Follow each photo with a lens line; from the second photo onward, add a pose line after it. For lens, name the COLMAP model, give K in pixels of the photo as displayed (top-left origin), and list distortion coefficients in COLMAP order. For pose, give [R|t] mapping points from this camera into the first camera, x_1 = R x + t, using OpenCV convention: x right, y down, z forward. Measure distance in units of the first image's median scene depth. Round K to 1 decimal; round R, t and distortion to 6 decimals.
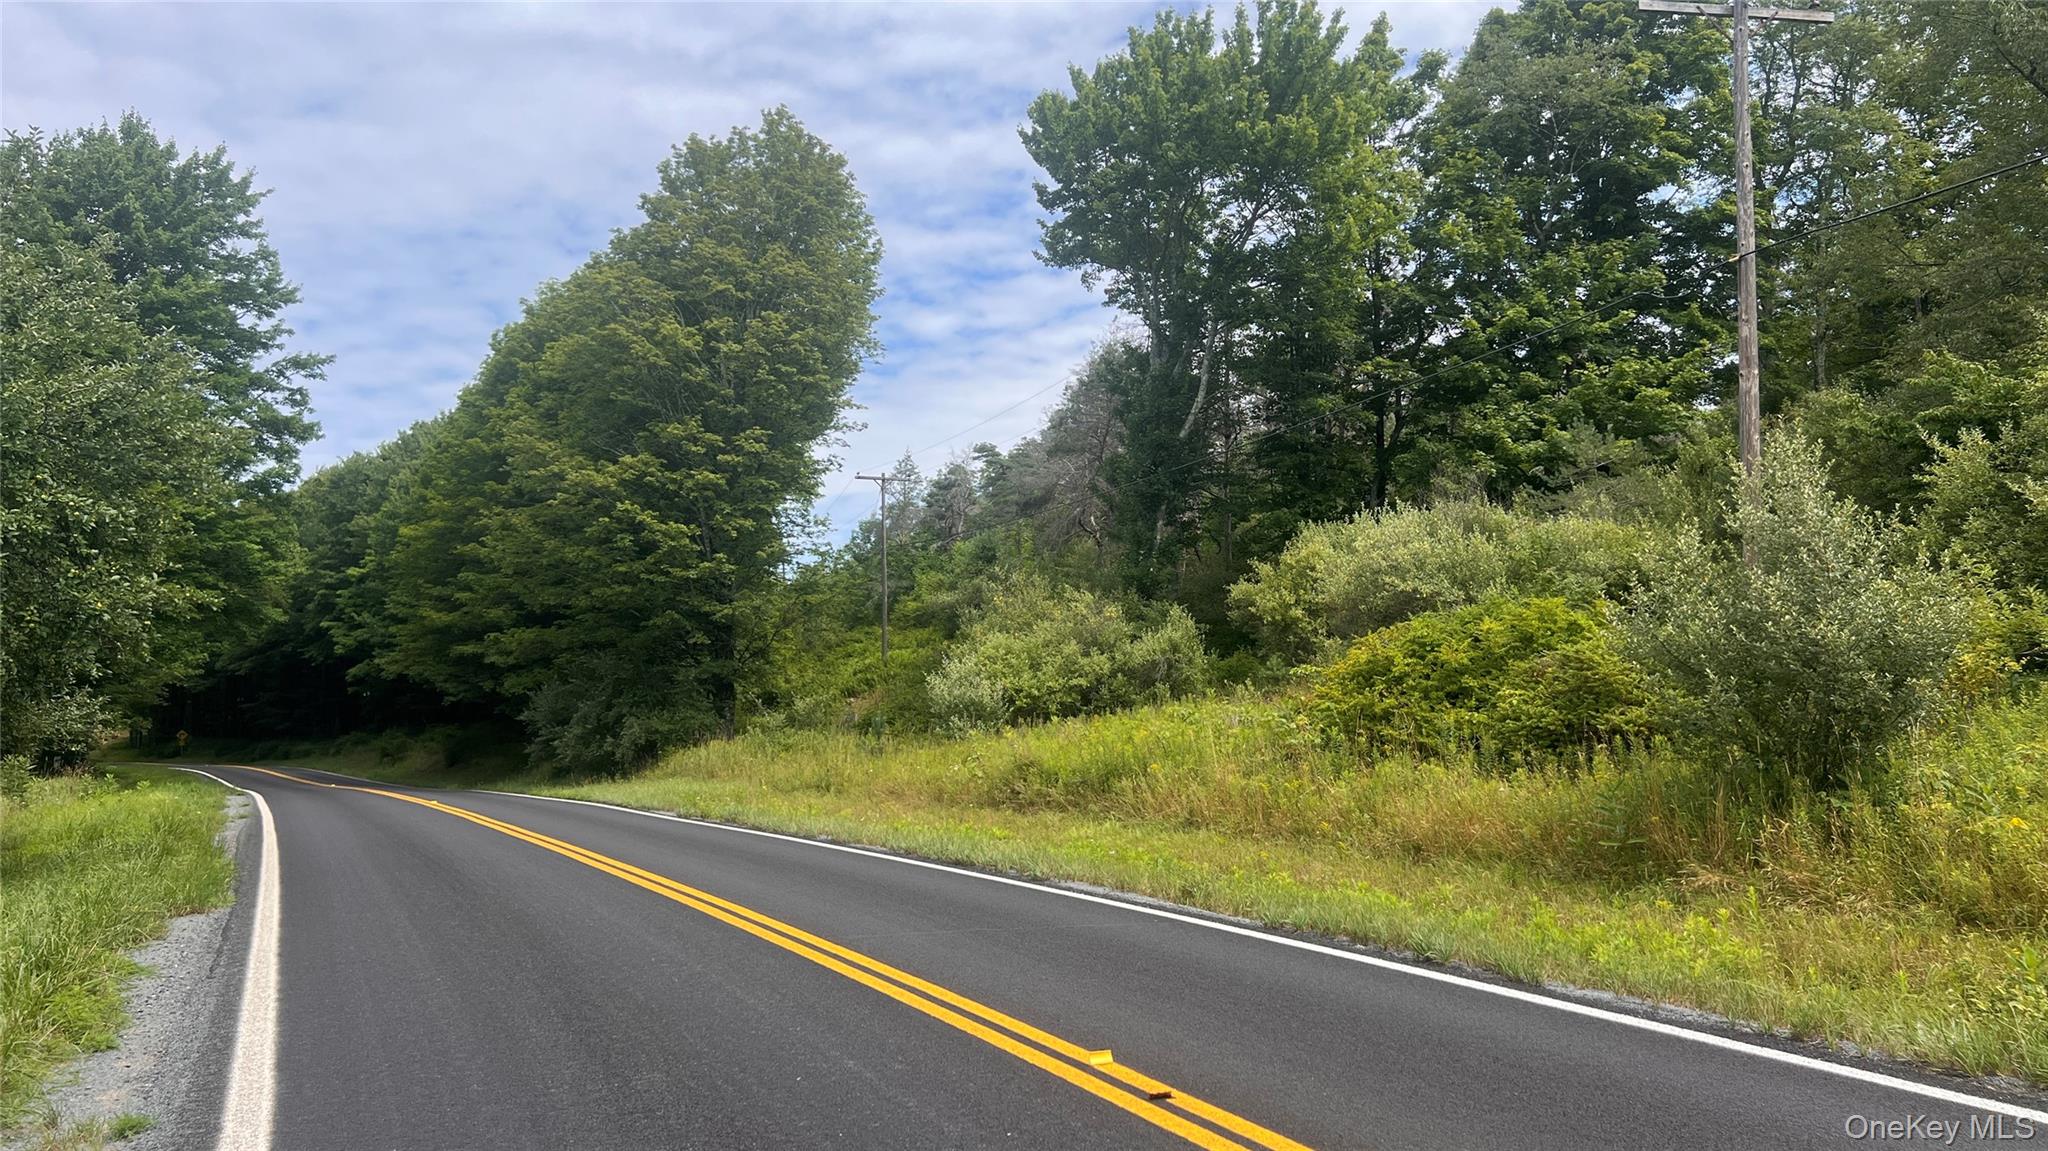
lens RADIAL K [[1549.7, 0, 1018.5], [0, 1549.7, 568.8], [0, 0, 1]] dist [0.053906, -0.066761]
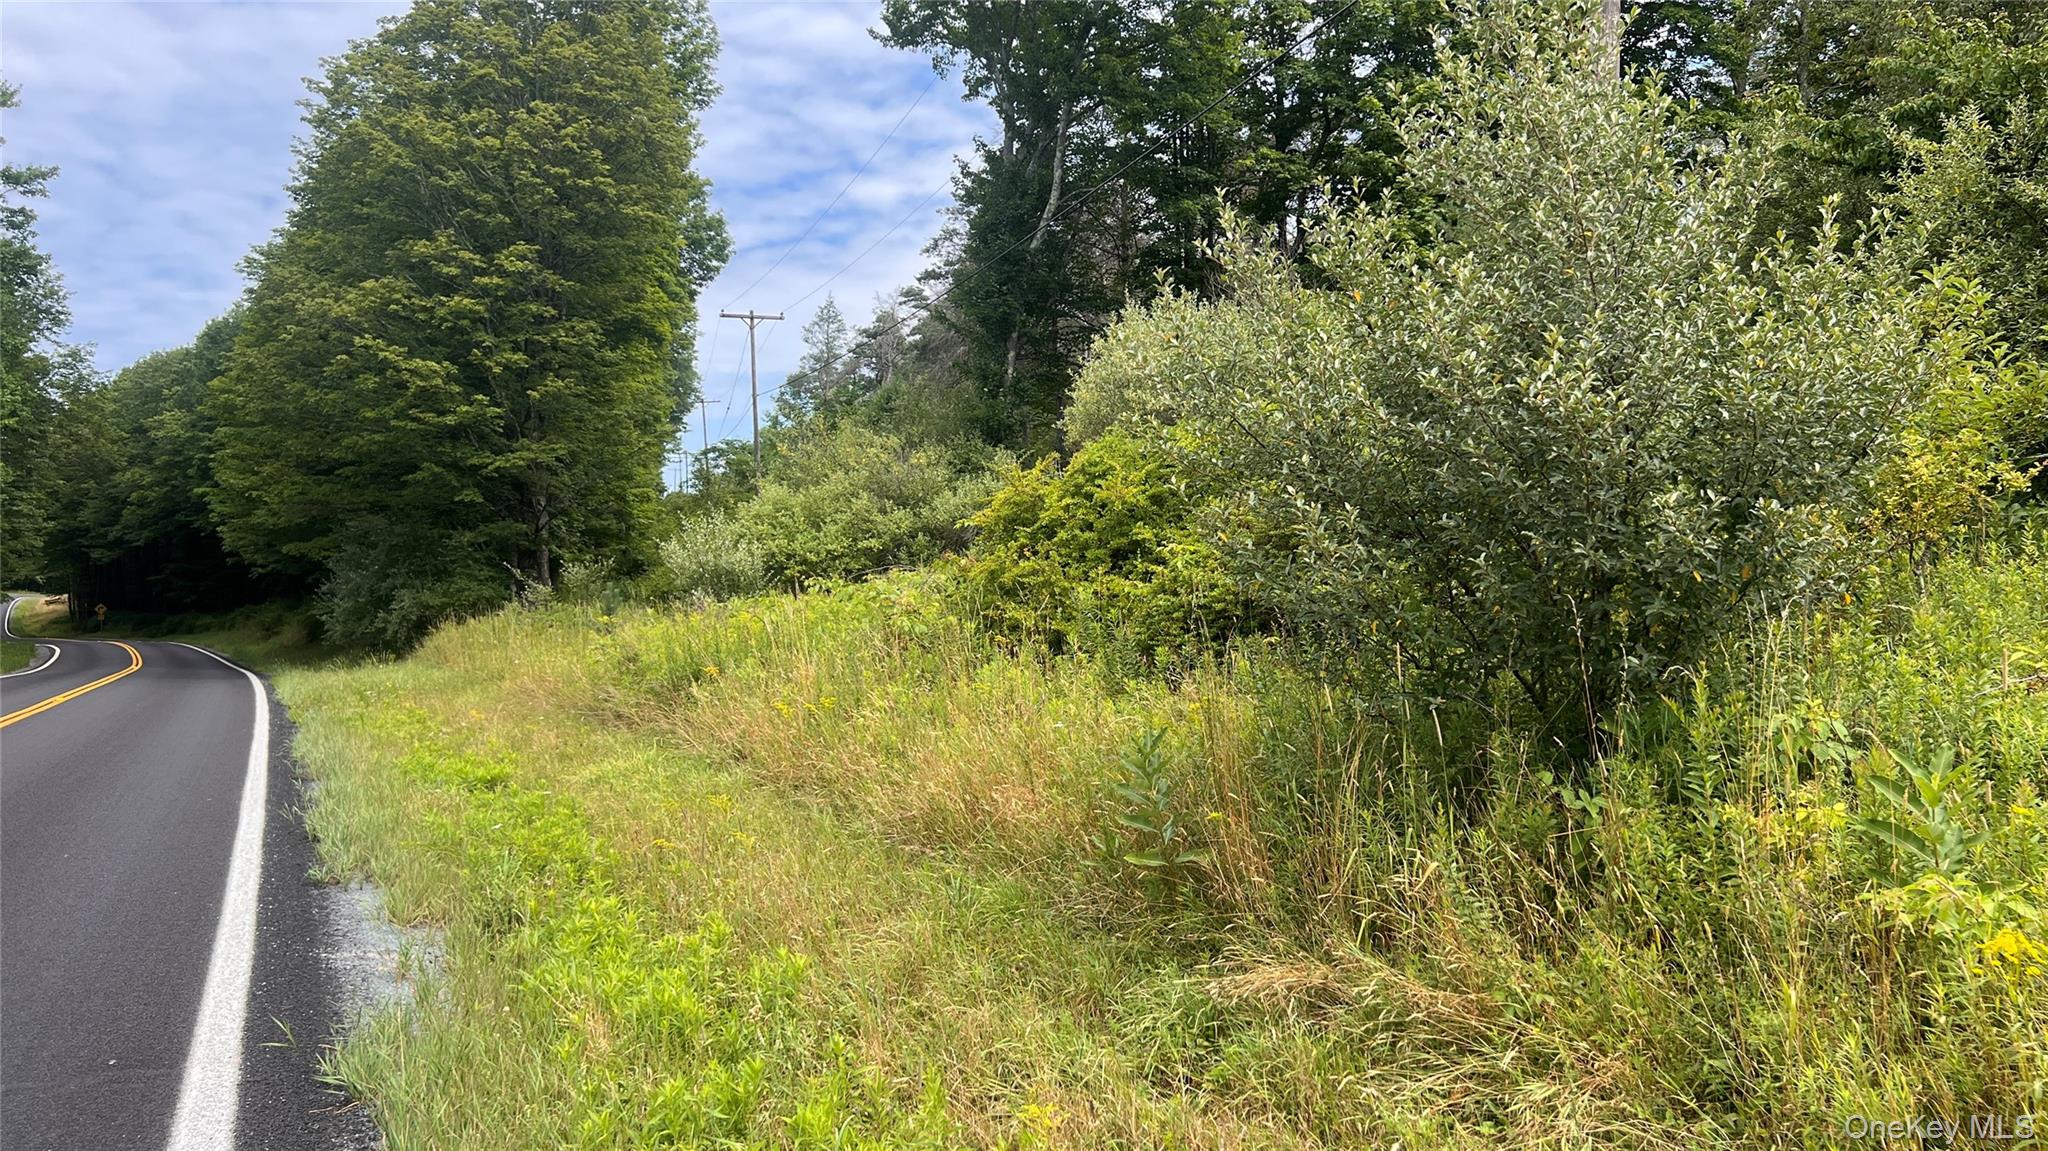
lens RADIAL K [[1549.7, 0, 1018.6], [0, 1549.7, 601.0], [0, 0, 1]] dist [0.053906, -0.066761]
pose [[0.999915, -0.012573, 0.003510, 0.092561], [0.012115, 0.993954, 0.109130, 0.012199], [-0.004861, -0.109078, 0.994021, 0.146874]]
